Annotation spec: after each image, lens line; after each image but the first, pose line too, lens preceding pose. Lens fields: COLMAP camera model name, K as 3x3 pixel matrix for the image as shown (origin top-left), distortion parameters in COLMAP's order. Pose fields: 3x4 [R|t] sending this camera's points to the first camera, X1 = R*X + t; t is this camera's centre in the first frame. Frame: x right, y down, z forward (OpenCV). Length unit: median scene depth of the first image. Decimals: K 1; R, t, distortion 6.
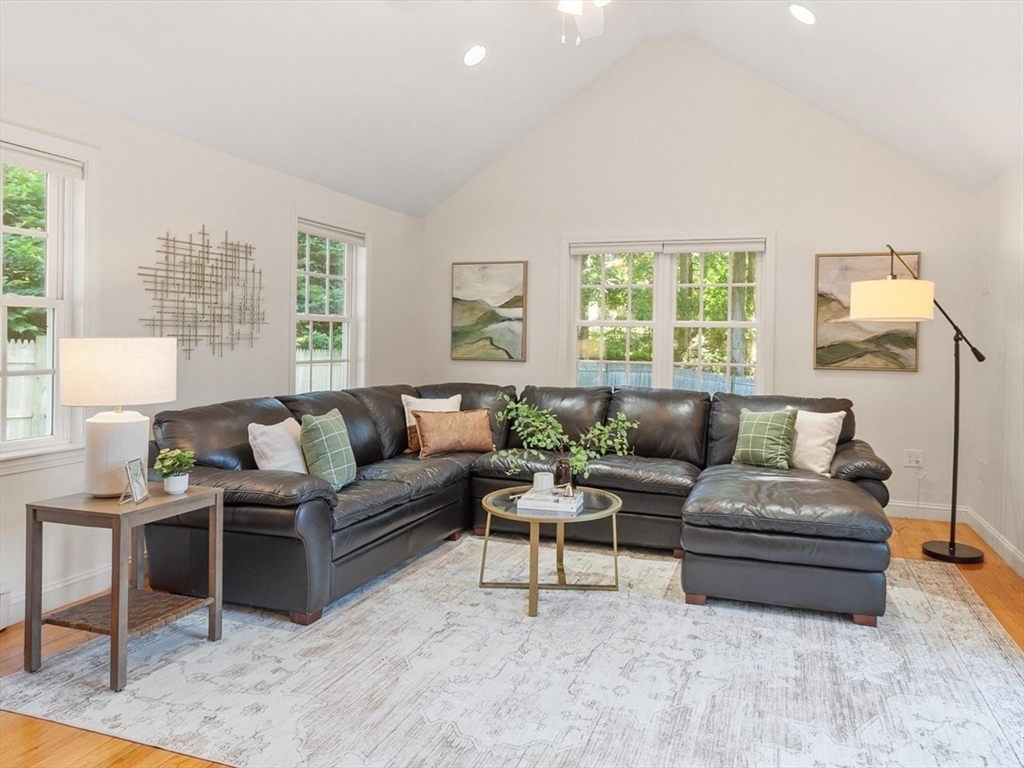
lens RADIAL K [[663.2, 0, 570.9], [0, 663.2, 339.9], [0, 0, 1]] dist [0.005280, -0.005274]
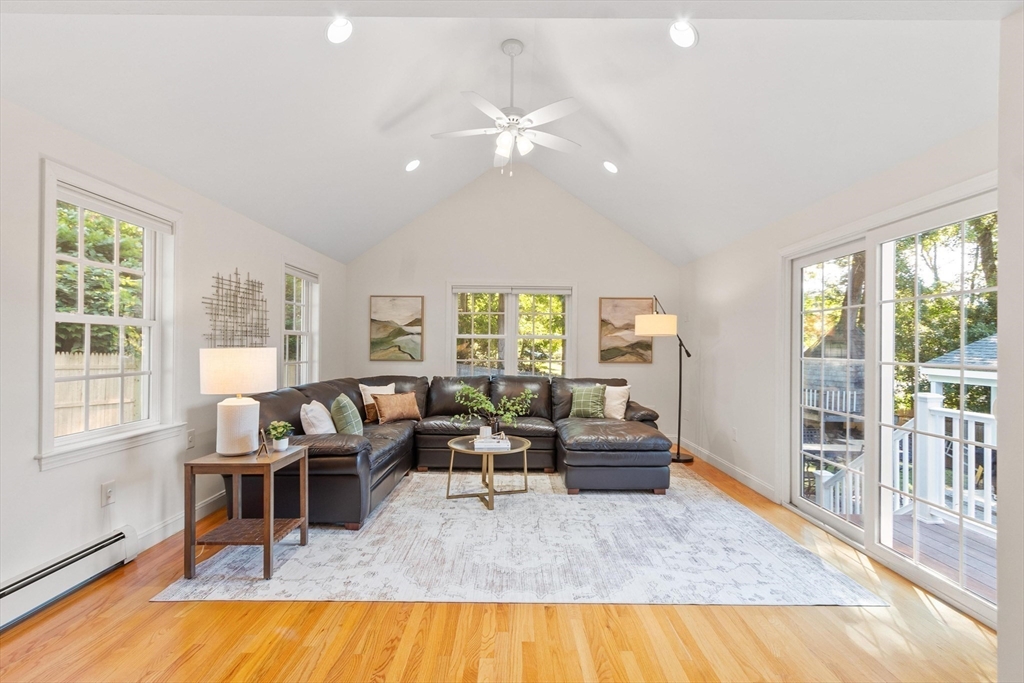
lens RADIAL K [[450.5, 0, 514.3], [0, 450.5, 345.1], [0, 0, 1]] dist [-0.001732, -0.000586]
pose [[0.954906, -0.004669, 0.296871, -0.293126], [0.005362, 0.999984, -0.001521, -0.003516], [-0.296859, 0.003044, 0.954917, -0.104633]]
